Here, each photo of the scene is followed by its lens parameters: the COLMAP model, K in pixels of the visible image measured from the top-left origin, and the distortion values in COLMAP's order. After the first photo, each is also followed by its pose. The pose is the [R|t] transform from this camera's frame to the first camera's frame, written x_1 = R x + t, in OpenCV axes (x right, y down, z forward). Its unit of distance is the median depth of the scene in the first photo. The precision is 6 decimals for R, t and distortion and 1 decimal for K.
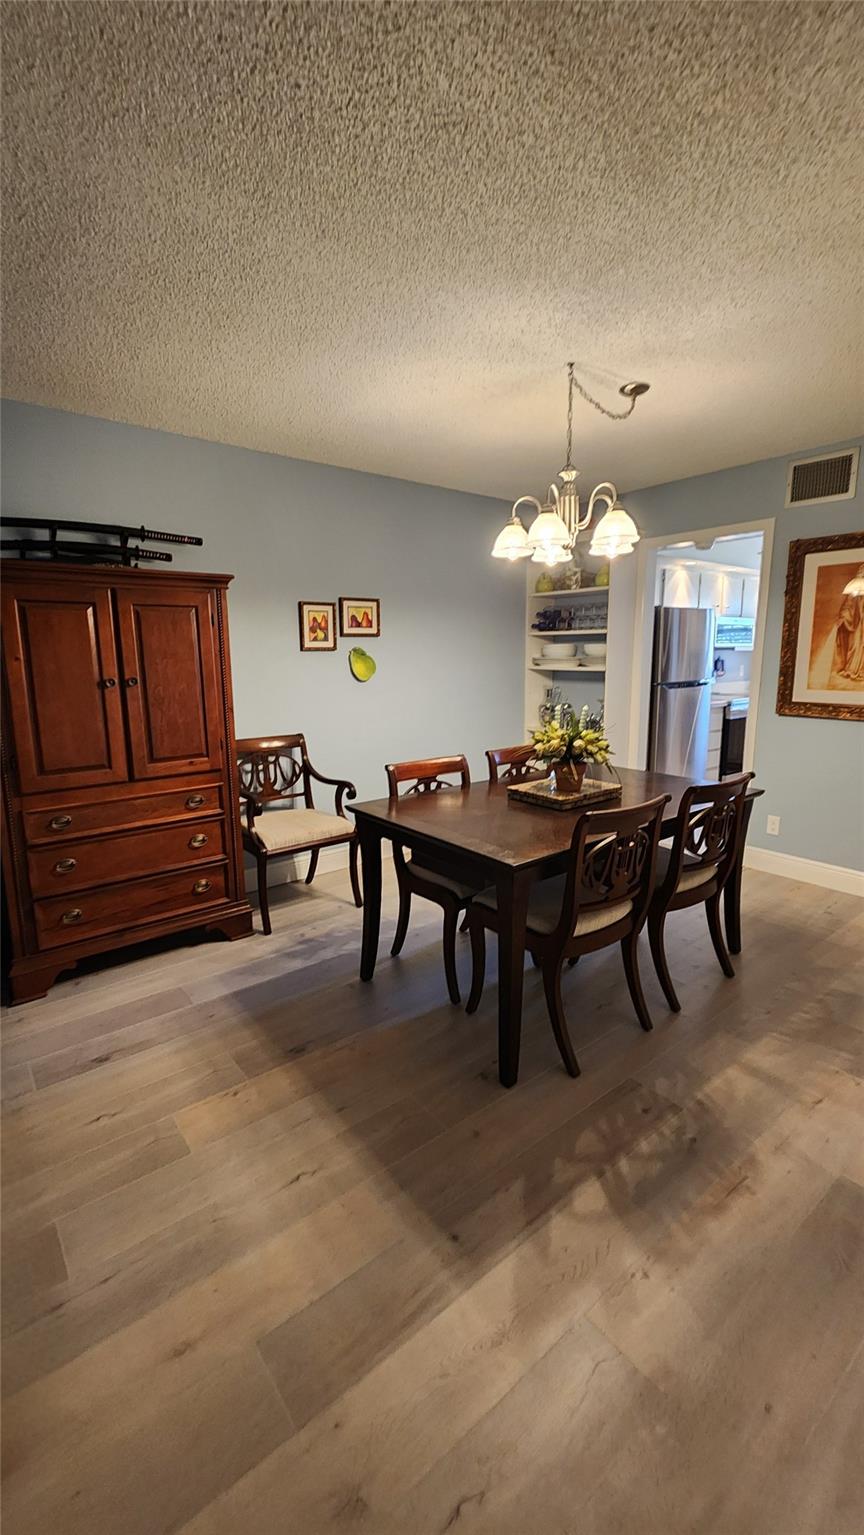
lens RADIAL K [[625.1, 0, 420.7], [0, 625.1, 764.5], [0, 0, 1]] dist [0.001643, -0.000632]
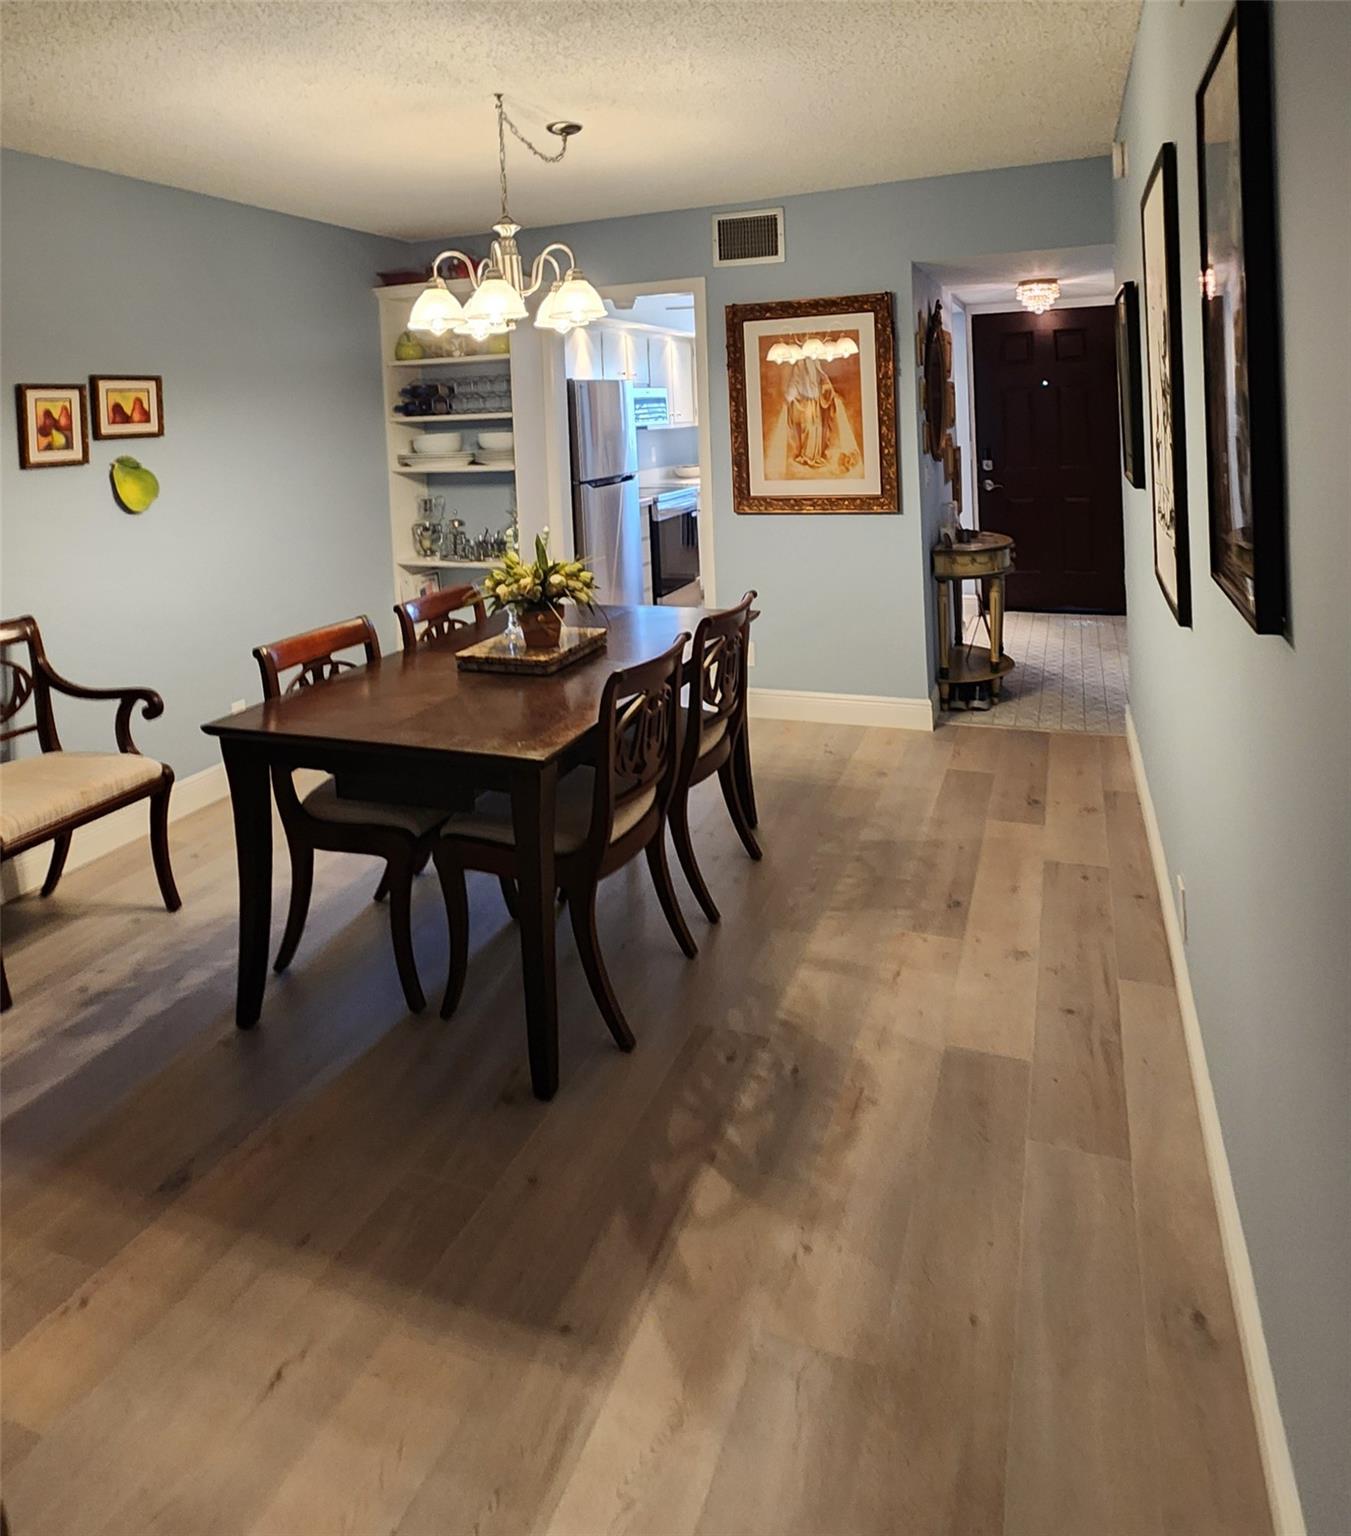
lens RADIAL K [[997.6, 0, 667.7], [0, 997.6, 450.6], [0, 0, 1]] dist [0.008232, -0.000549]
pose [[0.861658, -0.048107, 0.505203, -0.206215], [0.125357, 0.984824, -0.120027, -0.023803], [-0.491762, 0.166753, 0.854613, -0.086171]]
